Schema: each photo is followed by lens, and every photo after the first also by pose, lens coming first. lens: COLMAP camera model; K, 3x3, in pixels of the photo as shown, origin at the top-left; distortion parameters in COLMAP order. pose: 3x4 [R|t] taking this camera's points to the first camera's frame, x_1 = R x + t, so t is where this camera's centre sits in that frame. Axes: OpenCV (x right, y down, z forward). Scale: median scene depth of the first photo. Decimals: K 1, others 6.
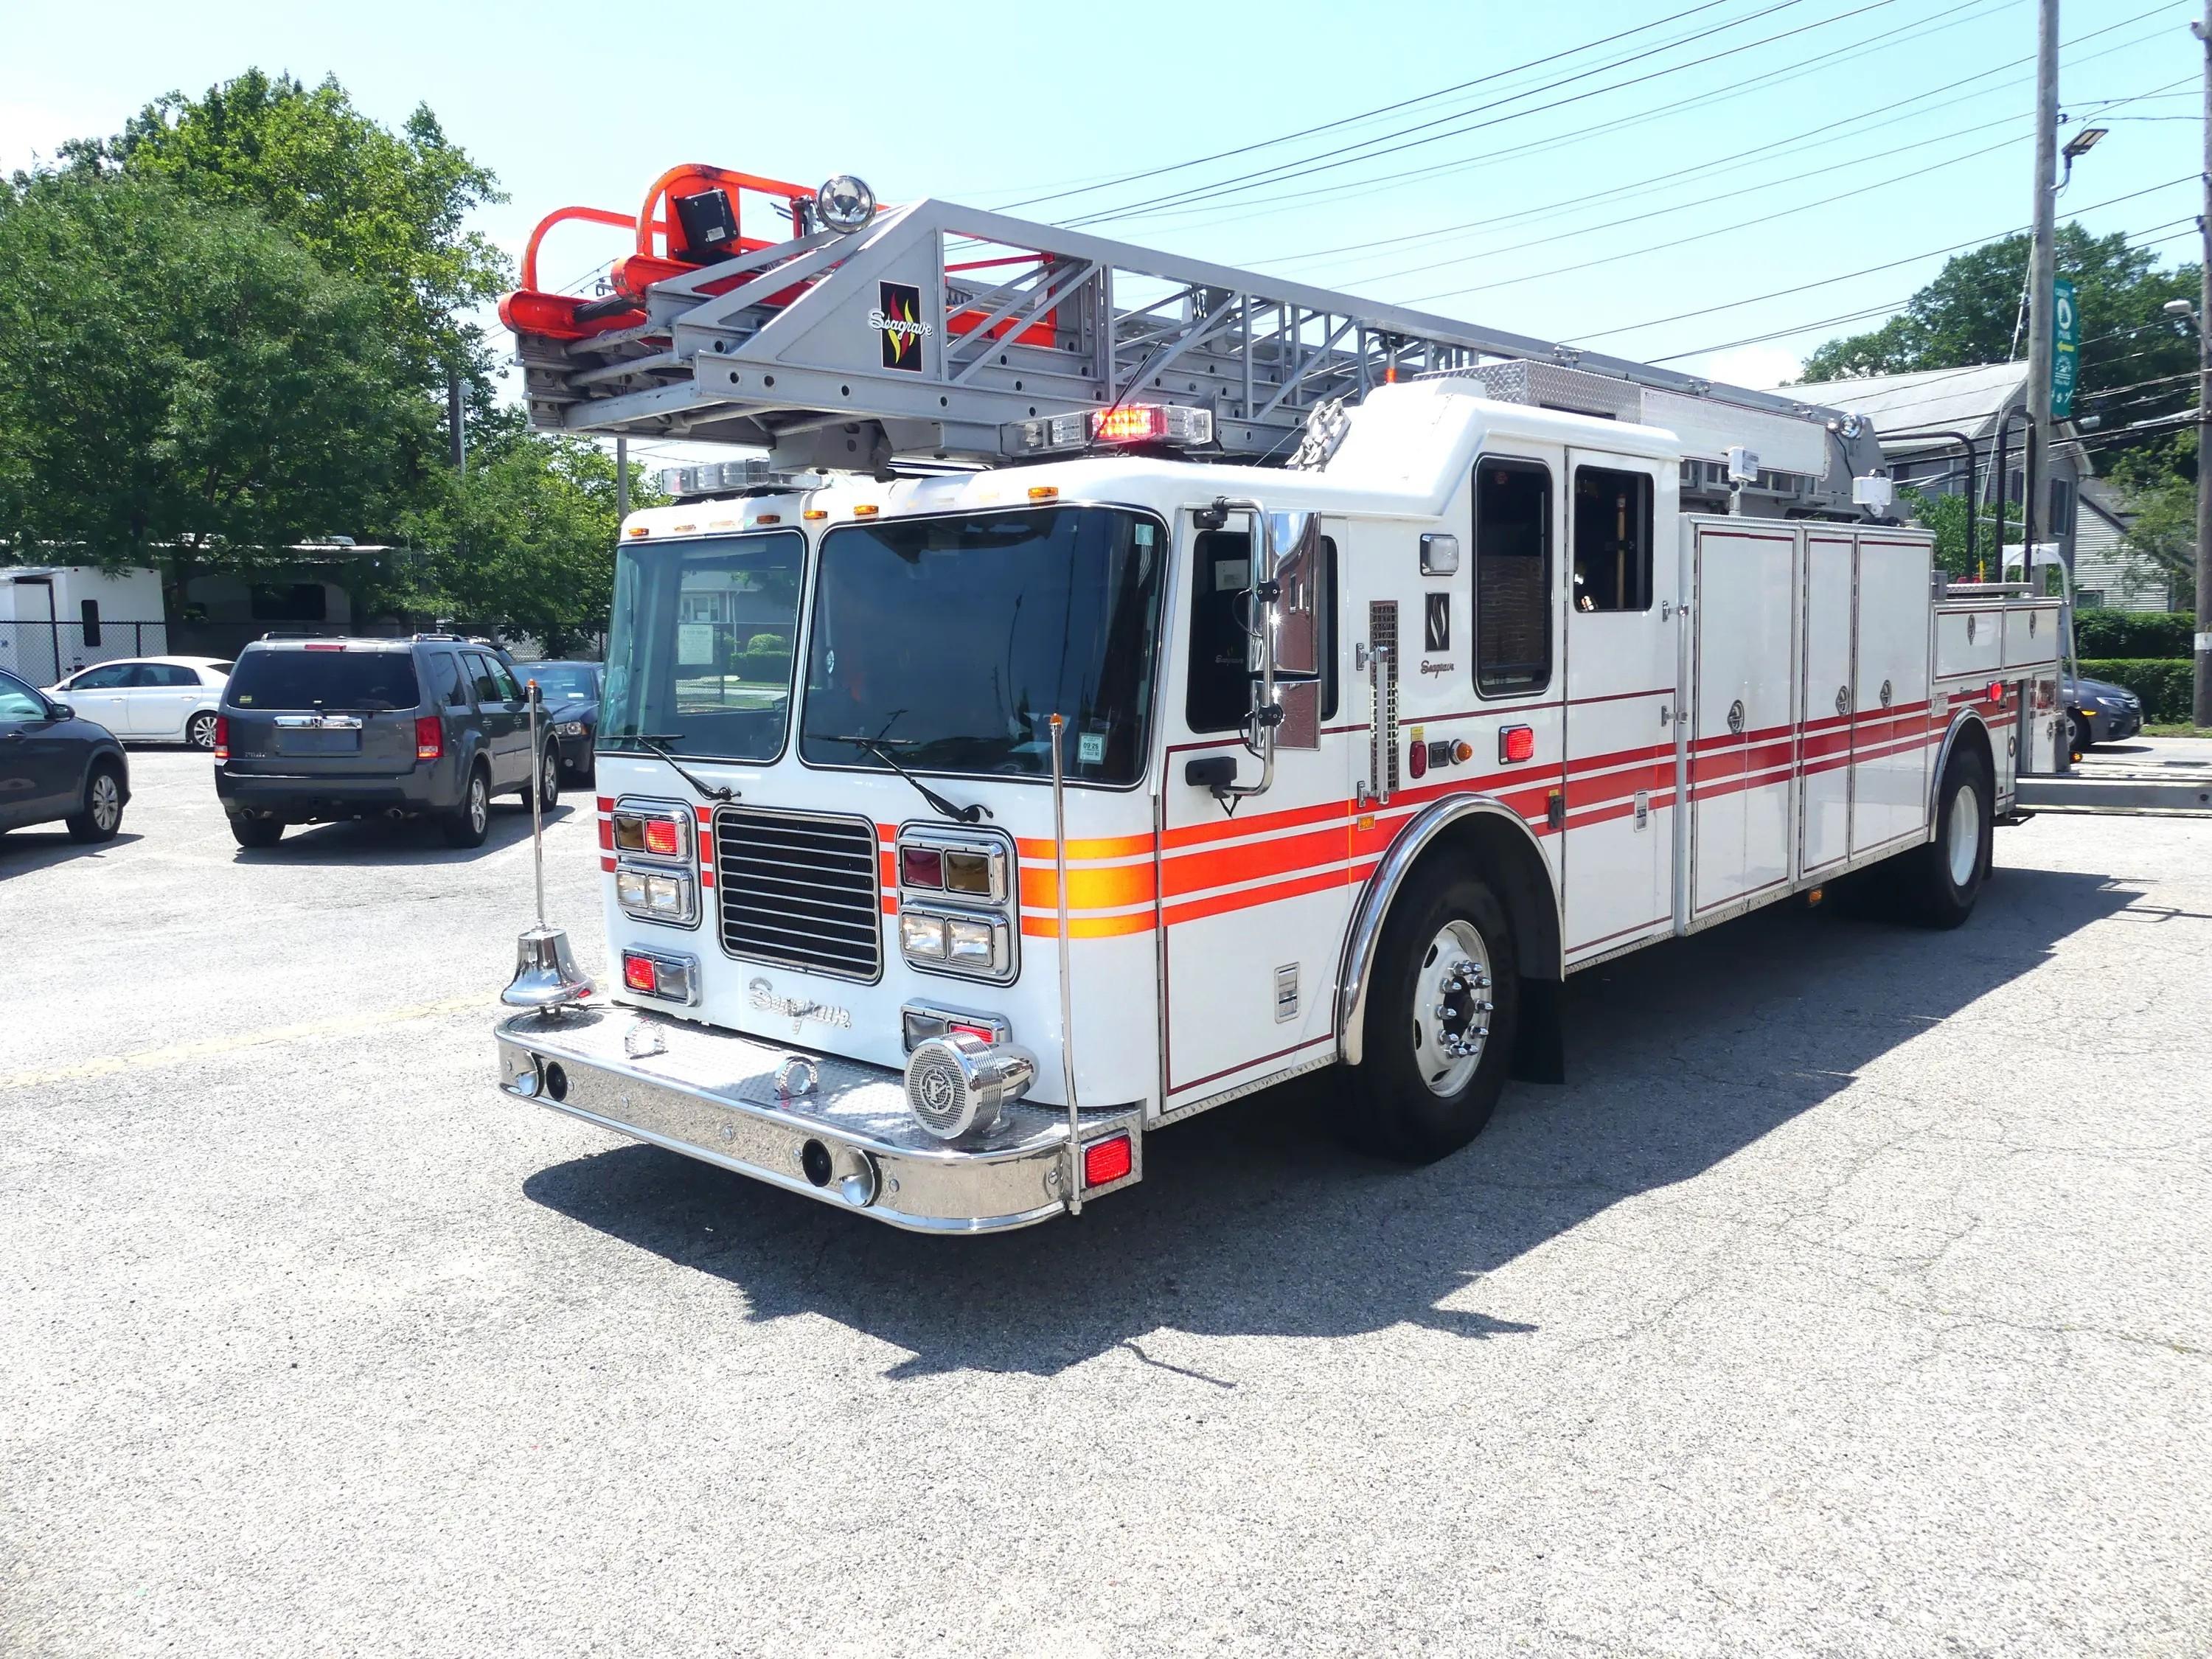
lens RADIAL K [[1620.3, 0, 1203.0], [0, 1620.3, 834.6], [0, 0, 1]] dist [-0.001137, 0.007498]
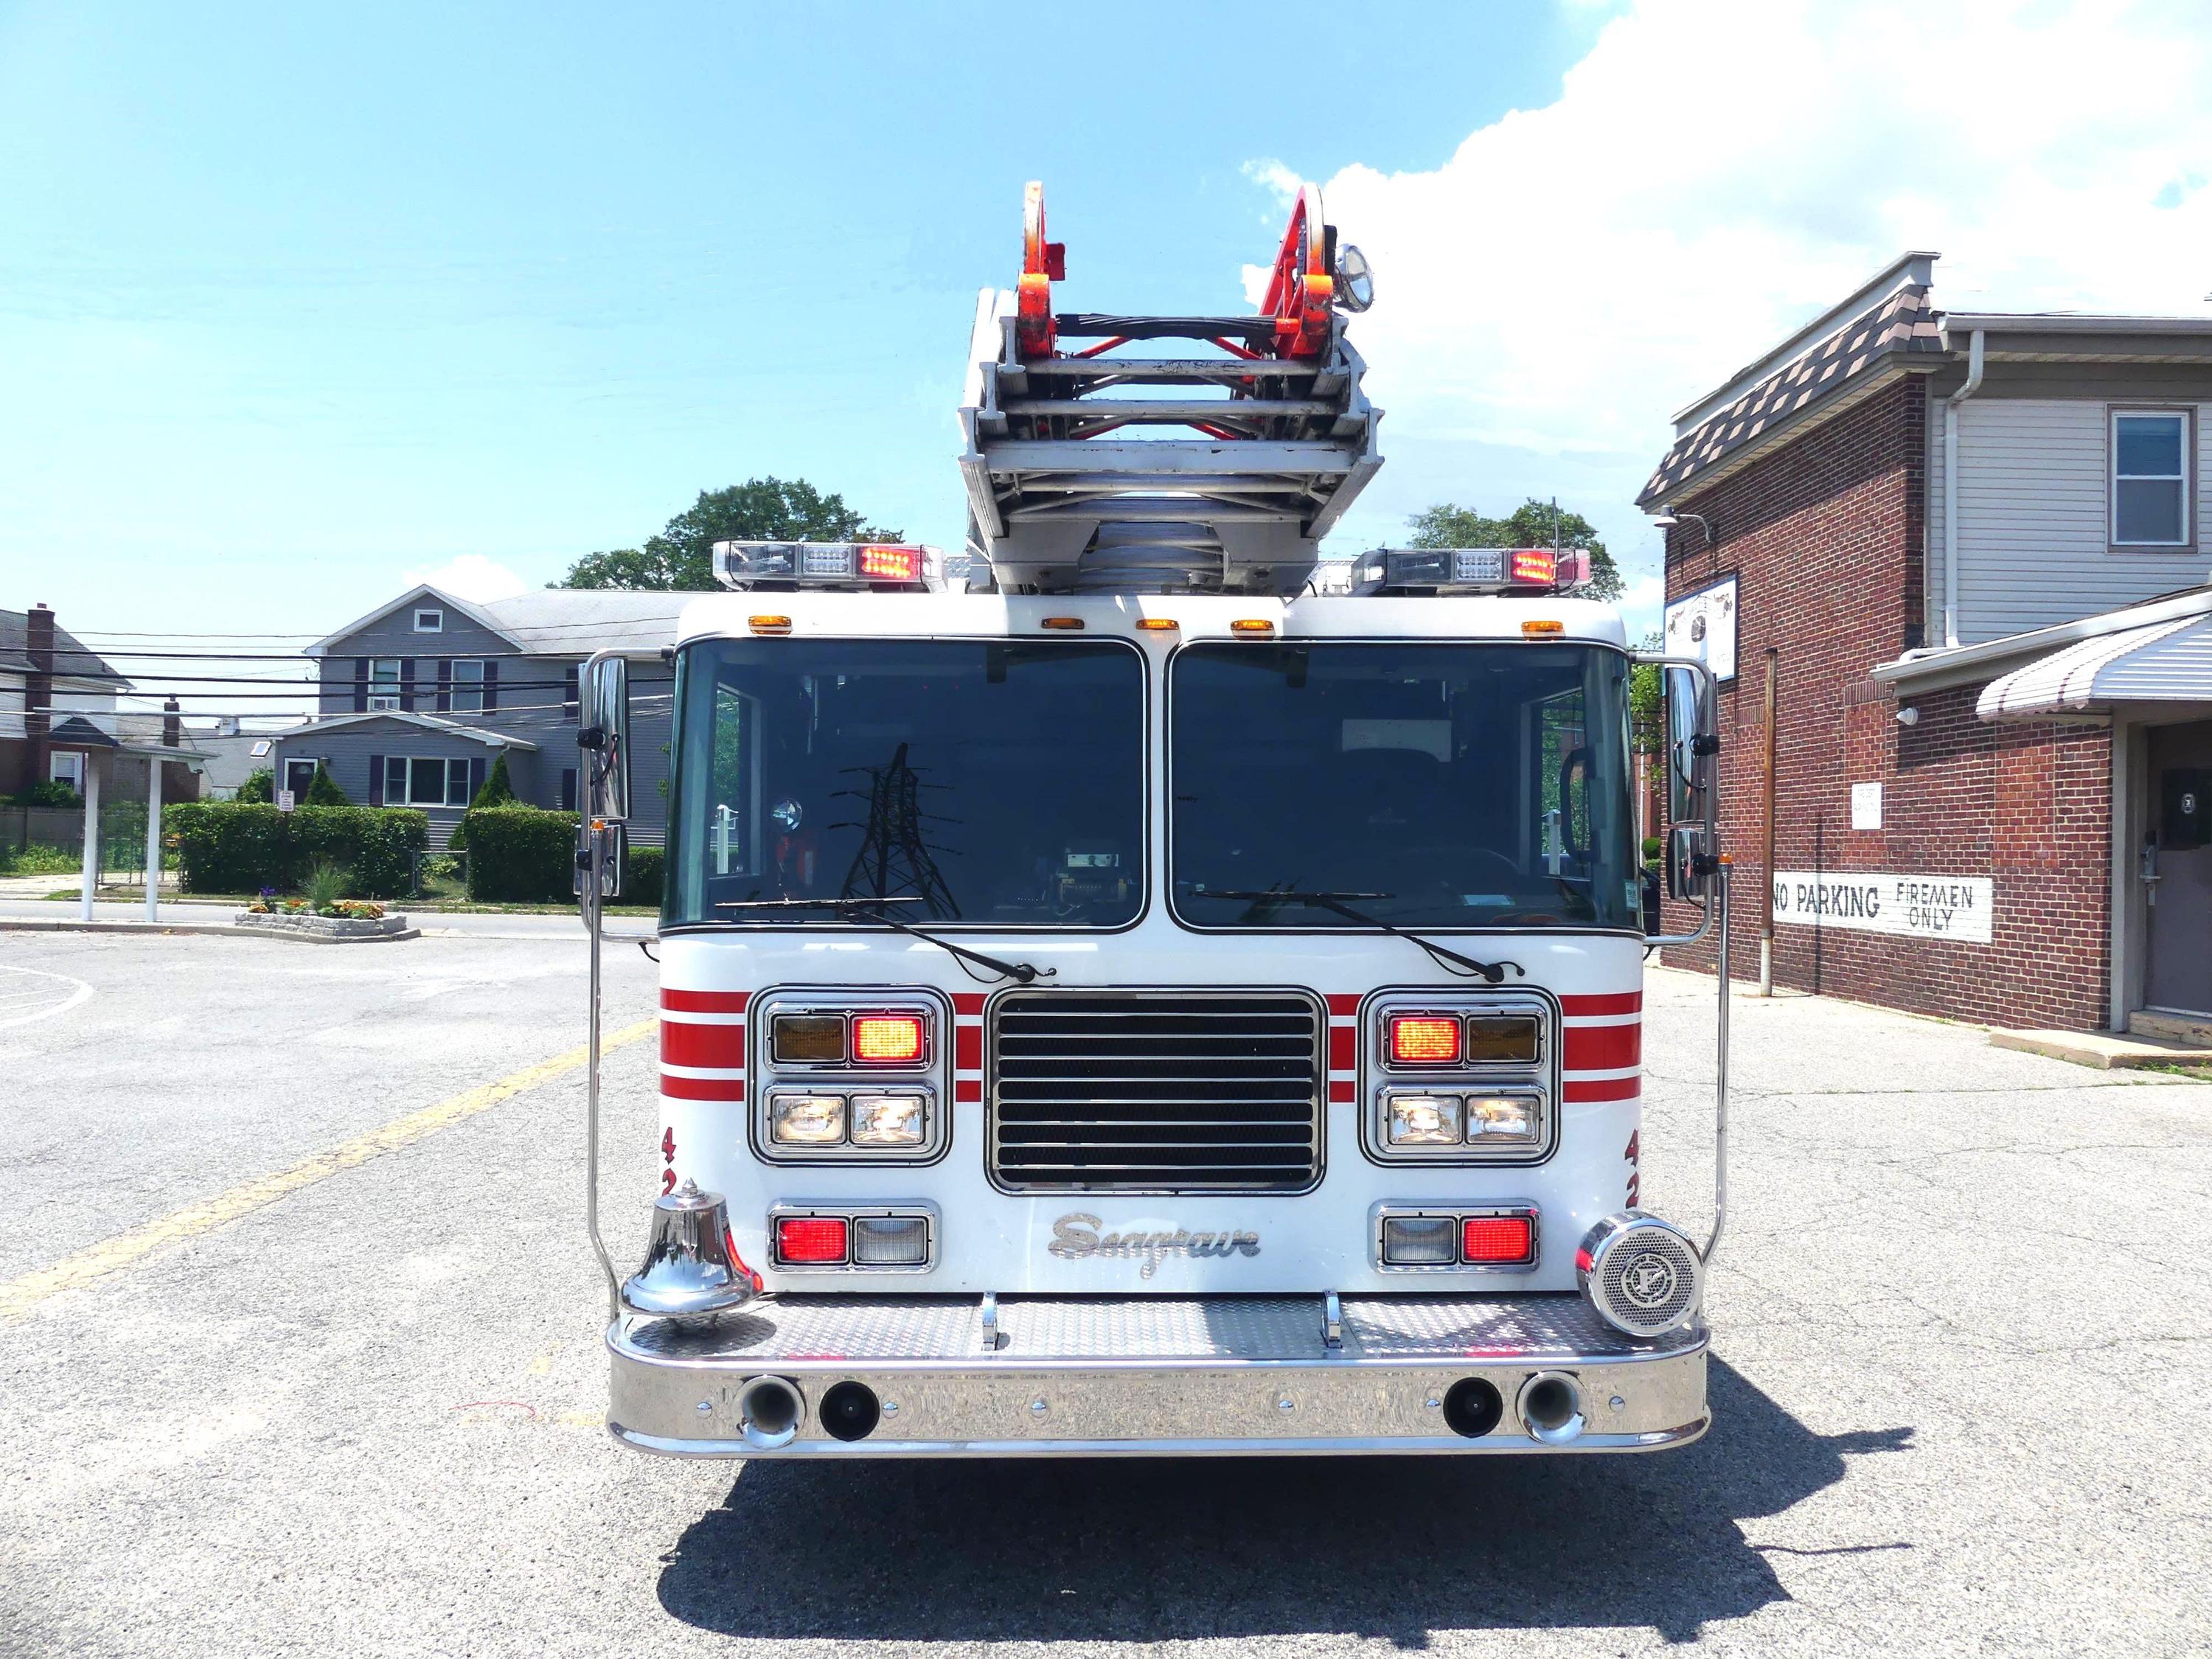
lens RADIAL K [[1614.3, 0, 1173.9], [0, 1614.3, 821.5], [0, 0, 1]] dist [0.002503, 0.083174]
pose [[0.735075, 0.027016, 0.677447, -0.726563], [0.061272, 0.992470, -0.106063, -0.010586], [-0.675212, 0.119473, 0.727884, 0.380944]]
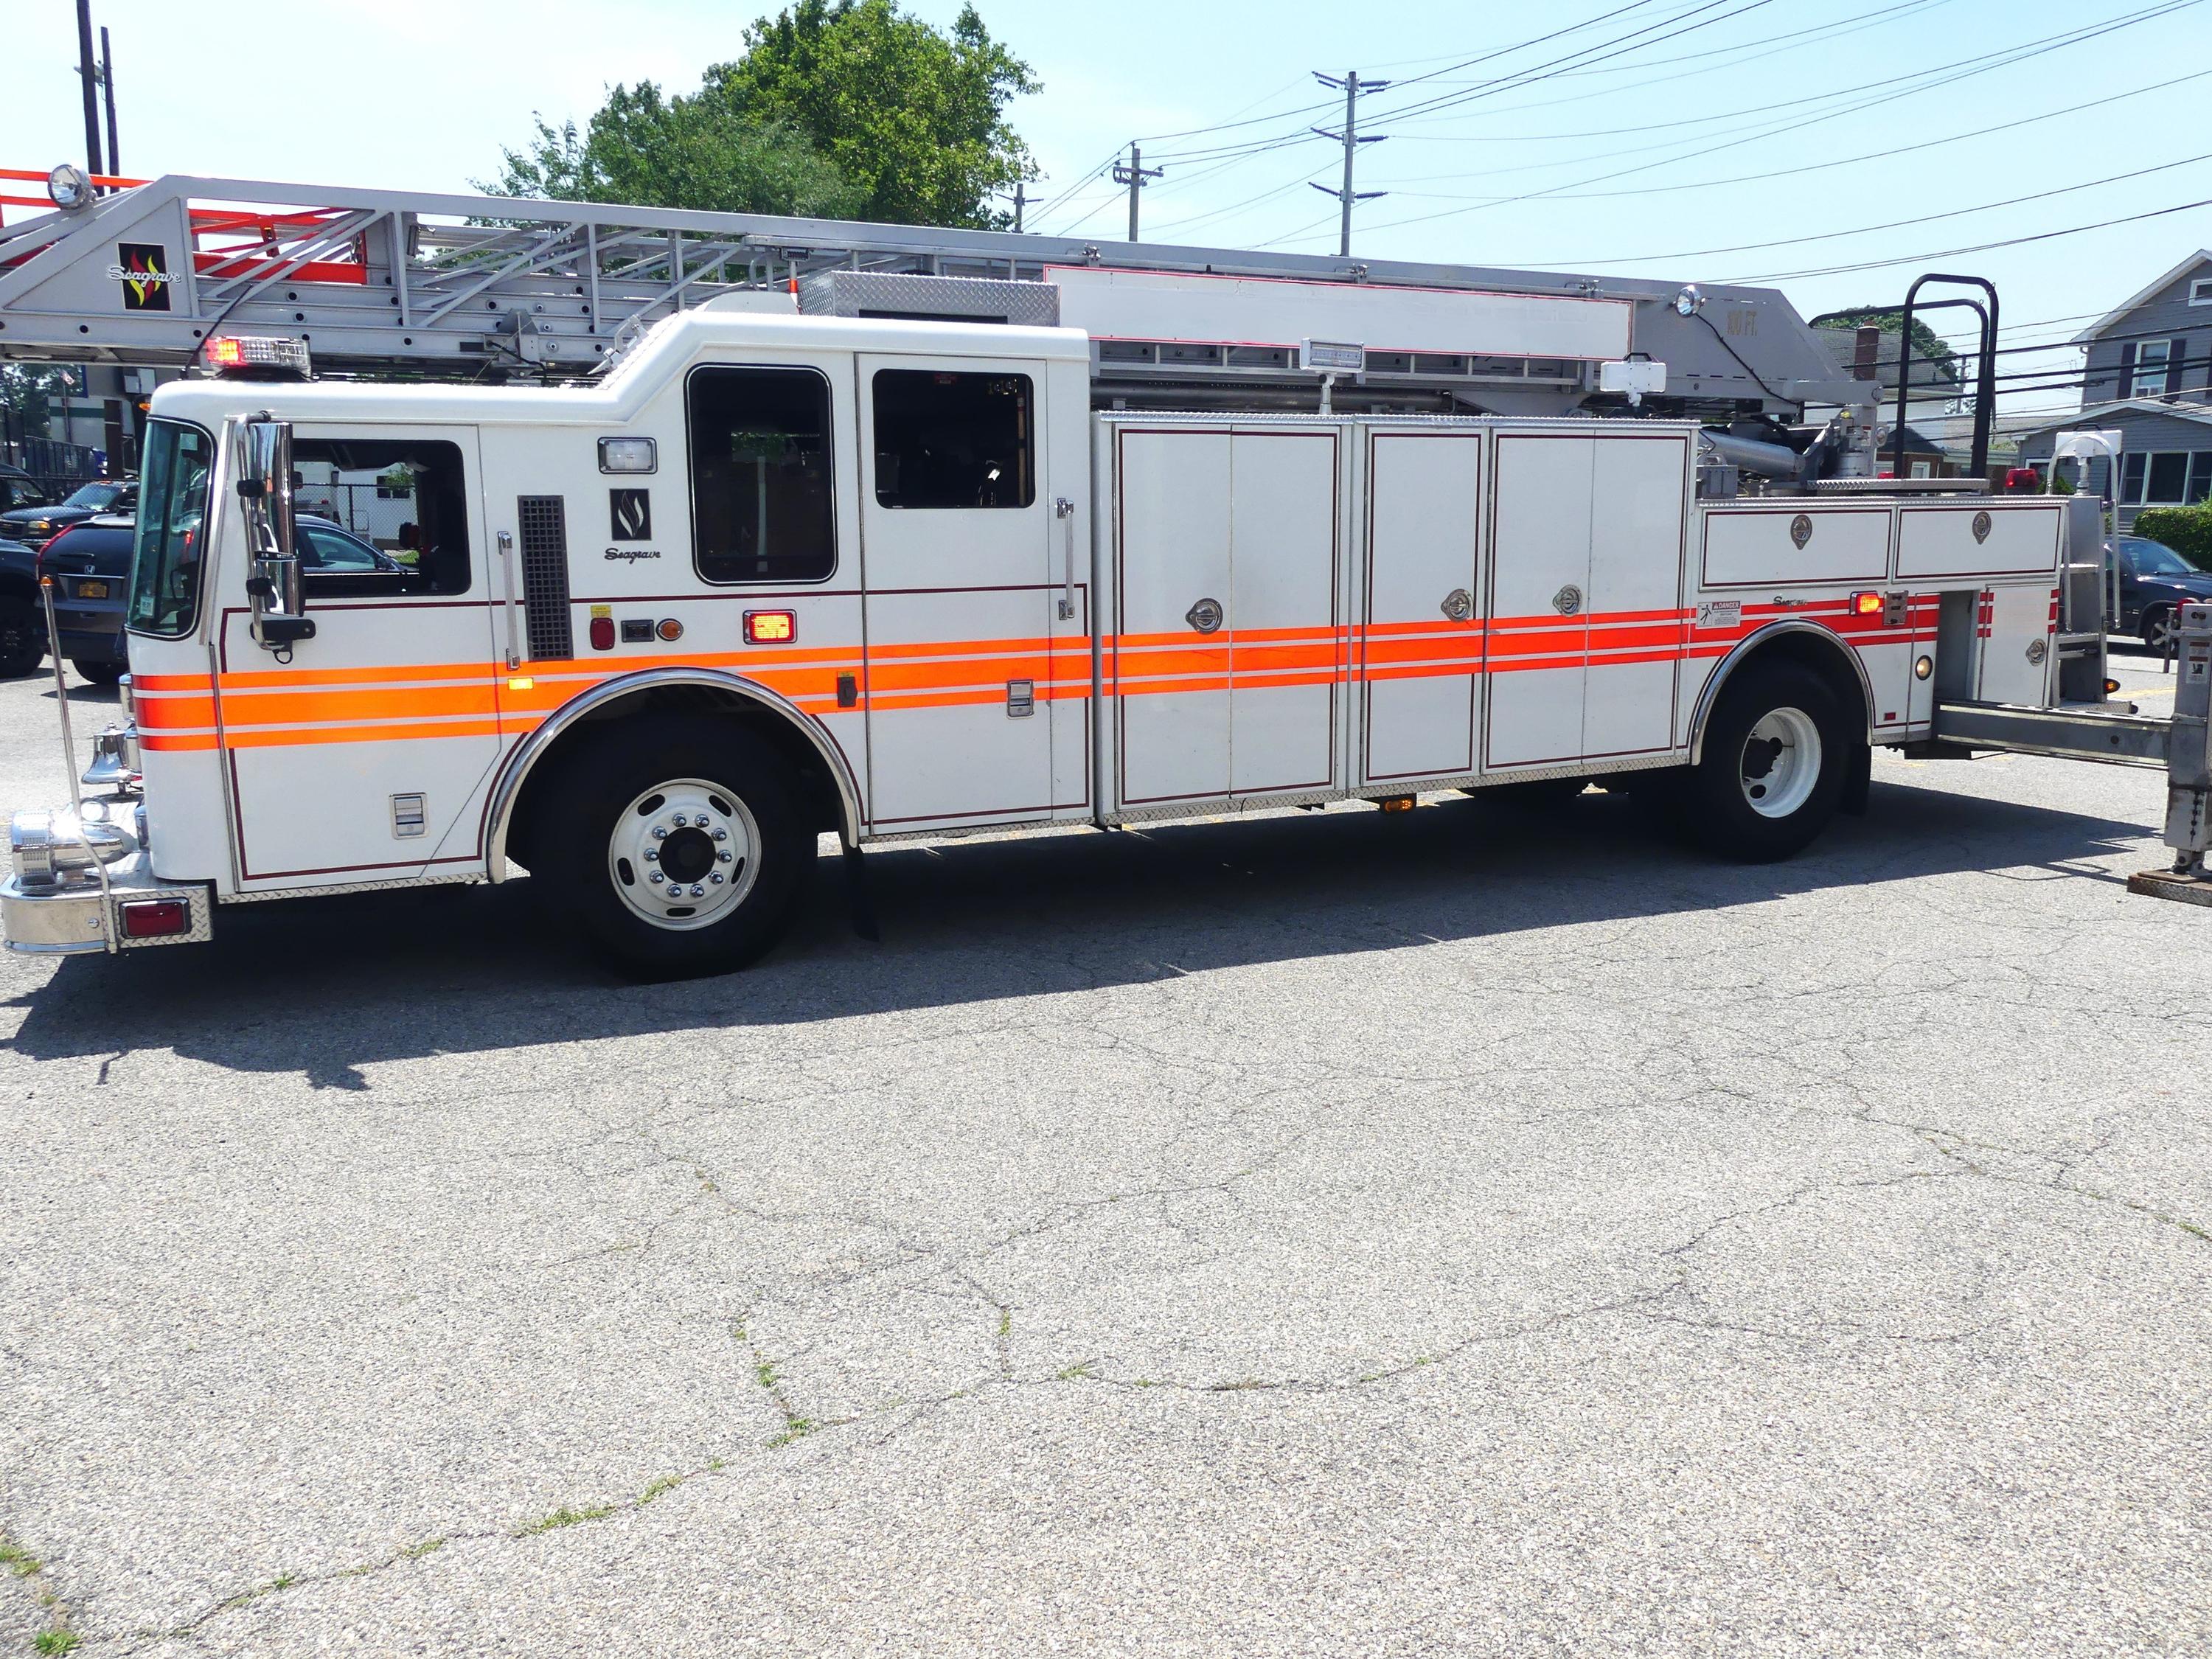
lens RADIAL K [[1648.2, 0, 1176.3], [0, 1648.2, 819.2], [0, 0, 1]] dist [0.003175, 0.002697]
pose [[0.920698, 0.094485, -0.378667, 0.980076], [-0.069718, 0.994463, 0.078625, -0.036109], [0.383999, -0.045990, 0.922187, 0.062006]]
